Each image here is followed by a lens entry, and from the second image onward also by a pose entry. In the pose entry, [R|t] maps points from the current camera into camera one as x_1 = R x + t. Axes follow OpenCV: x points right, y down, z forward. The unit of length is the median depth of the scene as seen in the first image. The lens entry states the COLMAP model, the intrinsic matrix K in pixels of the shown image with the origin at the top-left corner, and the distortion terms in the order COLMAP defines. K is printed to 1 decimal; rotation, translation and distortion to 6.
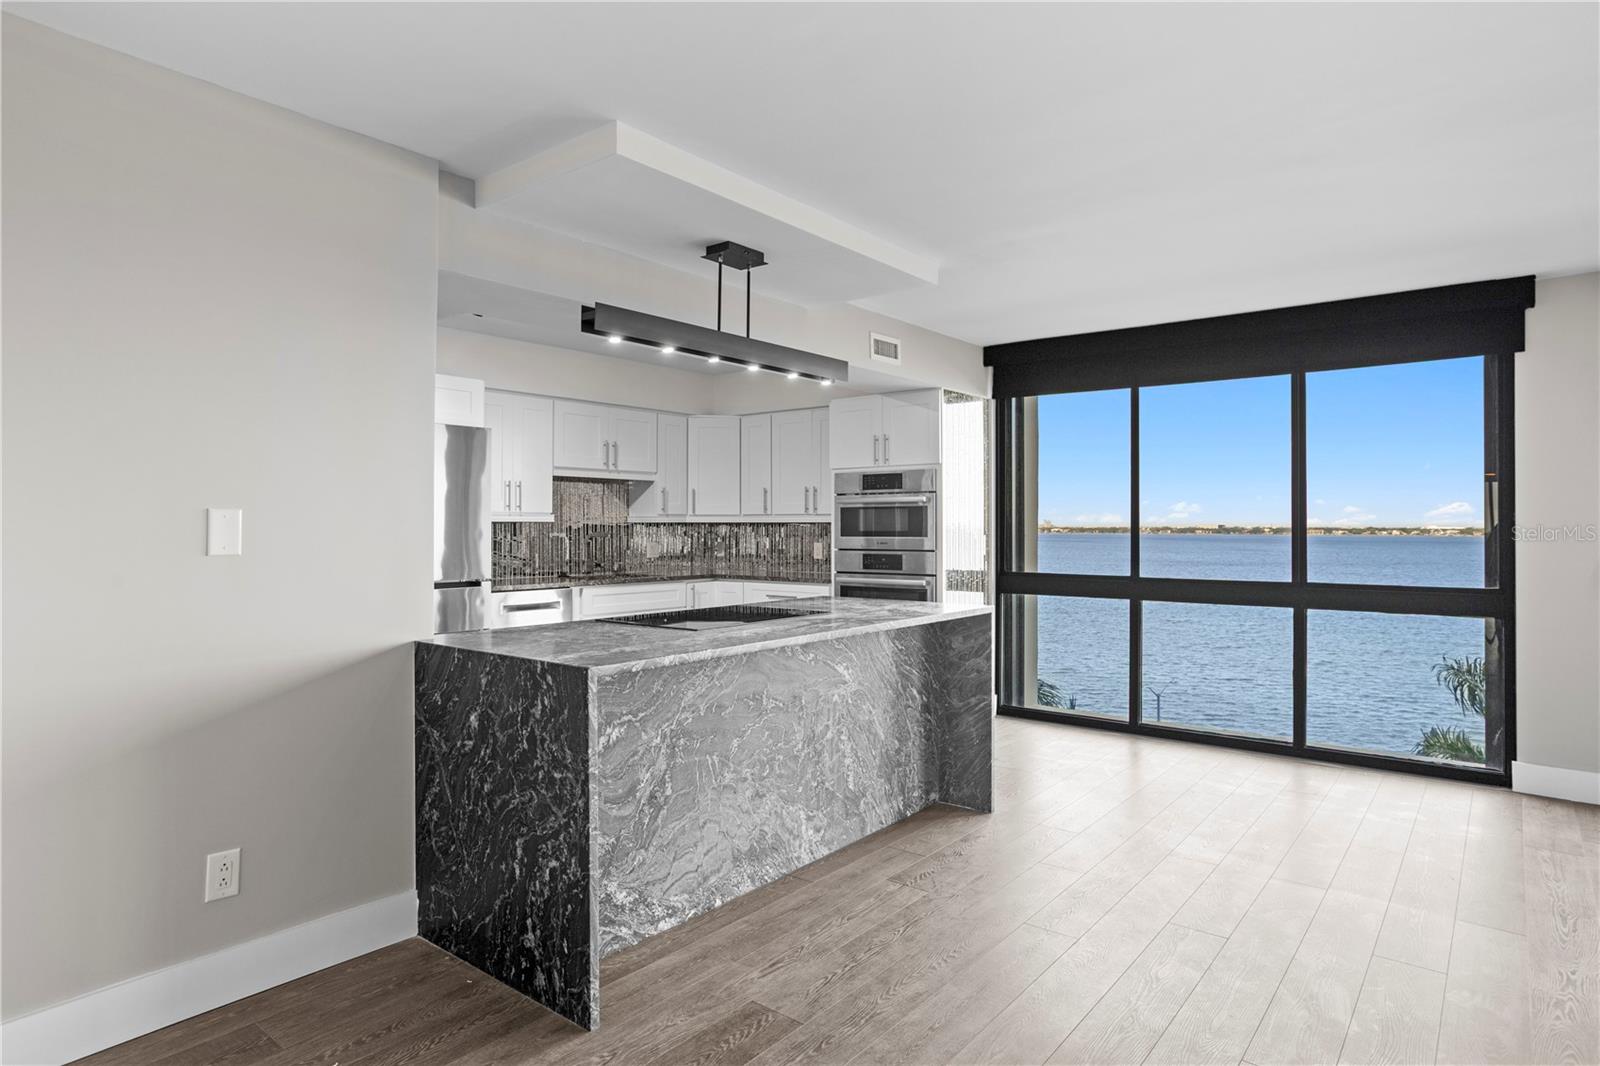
lens RADIAL K [[908.6, 0, 790.6], [0, 908.6, 523.8], [0, 0, 1]] dist [-0.035967, 0.002258]
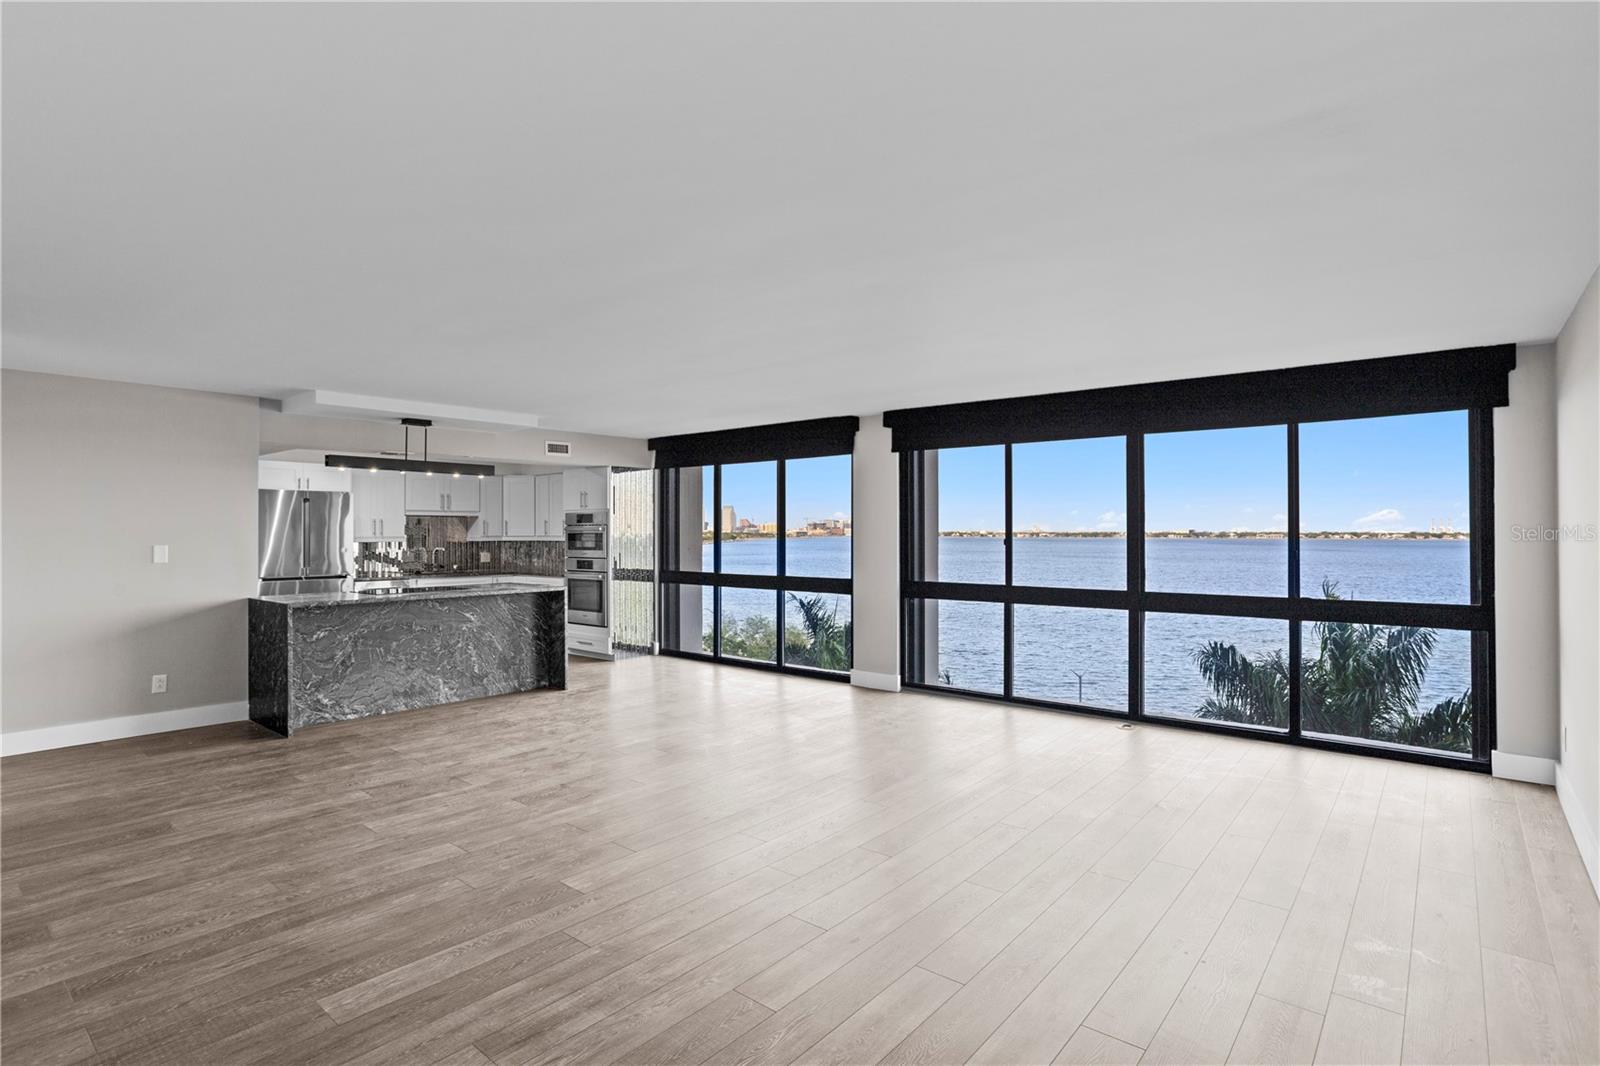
lens RADIAL K [[813.3, 0, 797.3], [0, 813.3, 528.9], [0, 0, 1]] dist [-0.055949, 0.030852]
pose [[0.999897, -0.003617, -0.013876, 0.748643], [0.003594, 0.999992, -0.001676, -0.031394], [0.013882, 0.001626, 0.999902, -0.769862]]
